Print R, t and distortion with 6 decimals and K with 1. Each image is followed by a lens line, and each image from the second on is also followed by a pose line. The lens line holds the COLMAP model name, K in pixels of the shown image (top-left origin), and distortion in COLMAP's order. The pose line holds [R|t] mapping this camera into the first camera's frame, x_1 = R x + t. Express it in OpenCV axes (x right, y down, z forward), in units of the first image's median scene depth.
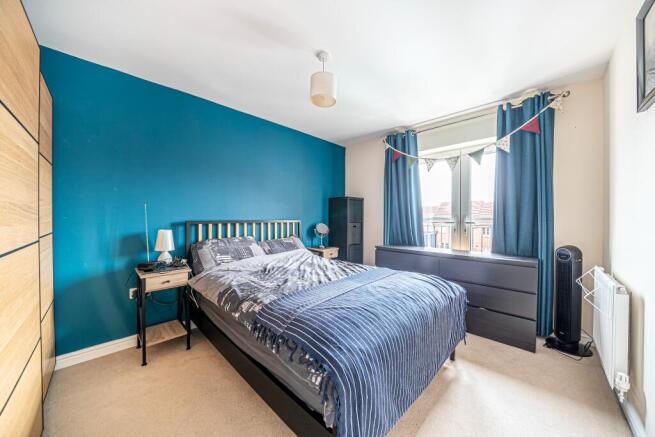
lens RADIAL K [[226.1, 0, 330.4], [0, 226.1, 216.6], [0, 0, 1]] dist [-0.014991, -0.000084]
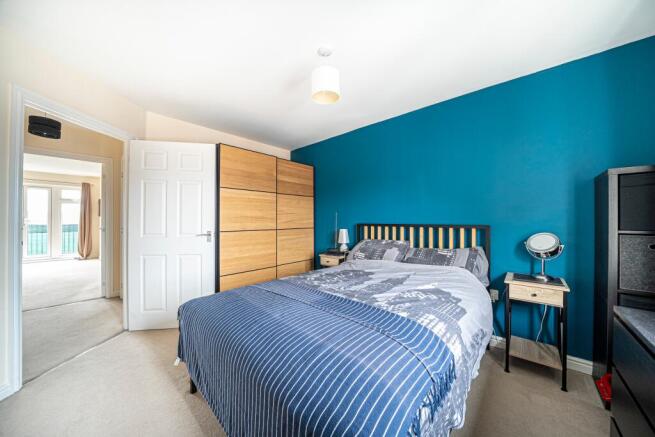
lens RADIAL K [[226.1, 0, 325.0], [0, 226.1, 217.8], [0, 0, 1]] dist [-0.014991, -0.000084]
pose [[0.030624, -0.016043, -0.999402, 0.533442], [-0.002039, 0.999868, -0.016113, 0.005869], [0.999529, 0.002532, 0.030587, 0.579967]]
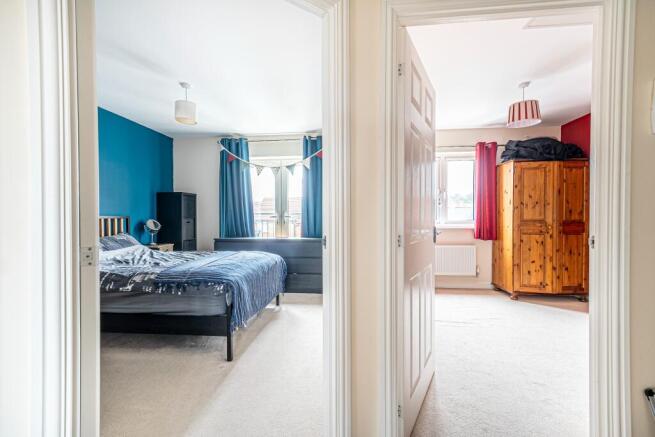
lens RADIAL K [[302.5, 0, 327.9], [0, 302.5, 215.6], [0, 0, 1]] dist [0.000106, 0.000408]
pose [[0.781830, -0.009285, 0.623423, -0.297287], [0.005508, 0.999953, 0.007986, 0.009509], [-0.623468, -0.002810, 0.781844, -0.529791]]
